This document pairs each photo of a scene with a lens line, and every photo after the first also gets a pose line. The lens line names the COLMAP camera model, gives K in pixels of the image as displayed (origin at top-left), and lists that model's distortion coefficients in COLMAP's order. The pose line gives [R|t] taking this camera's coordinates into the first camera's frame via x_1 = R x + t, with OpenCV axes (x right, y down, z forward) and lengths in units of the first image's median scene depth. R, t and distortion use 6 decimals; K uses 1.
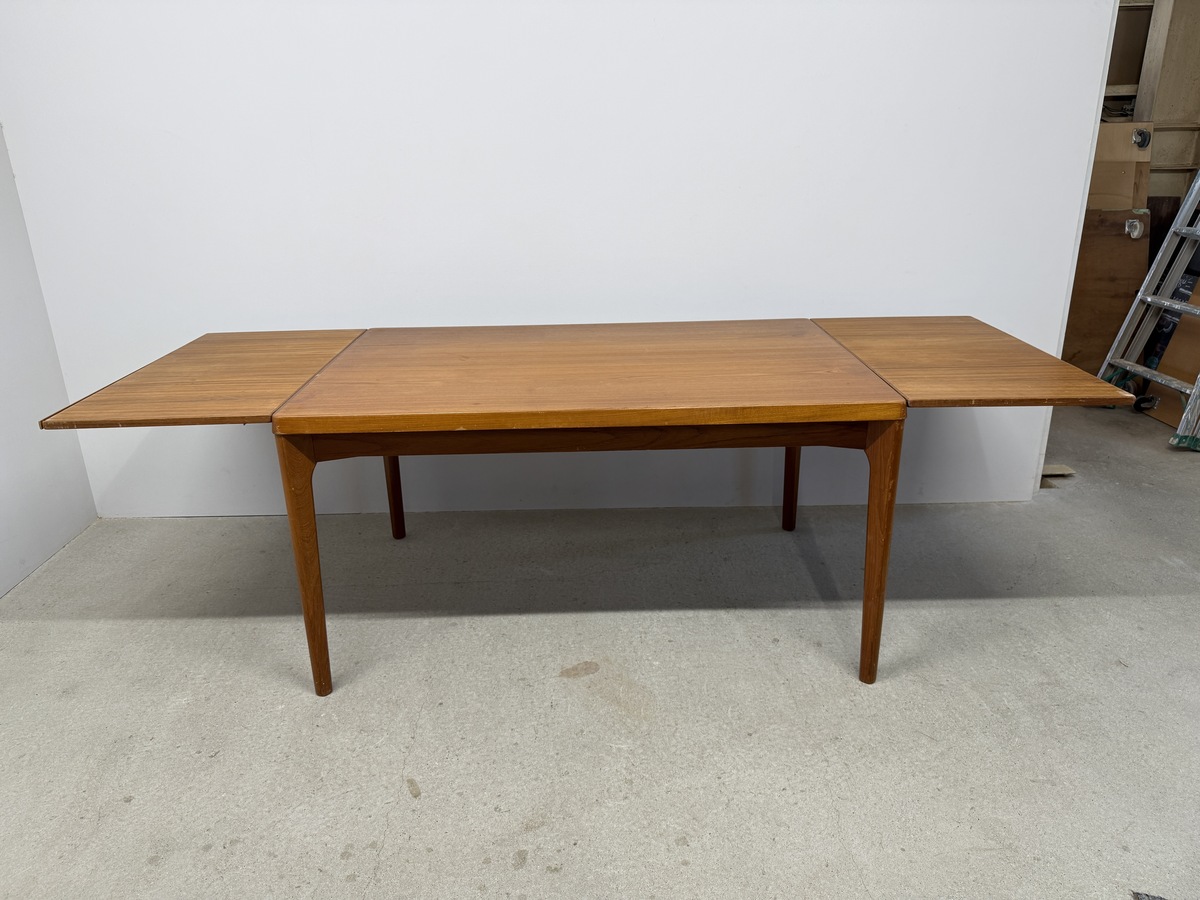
lens RADIAL K [[859.1, 0, 599.9], [0, 859.1, 441.4], [0, 0, 1]] dist [0.003426, -0.018553]
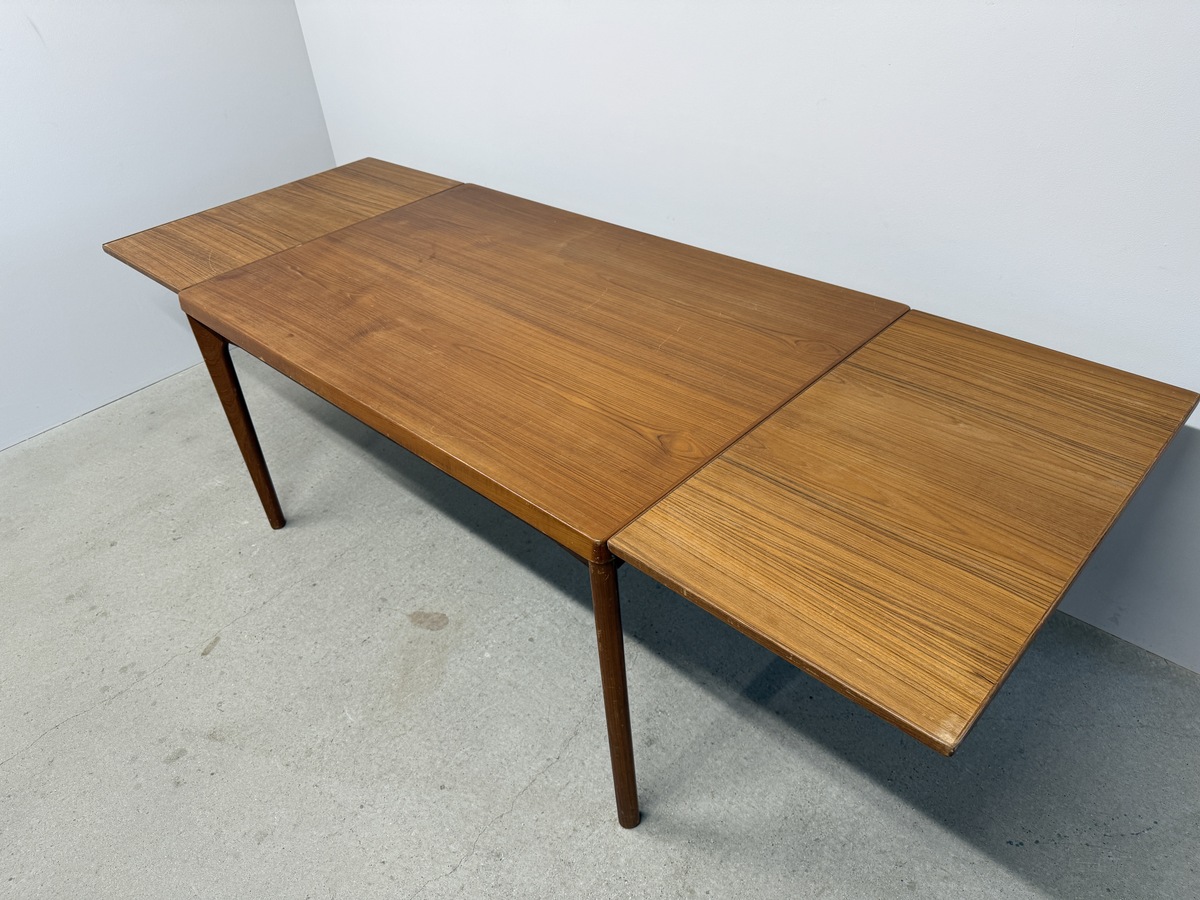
lens RADIAL K [[859.1, 0, 597.3], [0, 859.1, 450.0], [0, 0, 1]] dist [0.003426, -0.018553]
pose [[0.710342, 0.385047, -0.589197, 0.658160], [-0.181938, 0.909095, 0.374759, -0.326410], [0.679936, -0.159009, 0.715823, 0.516550]]
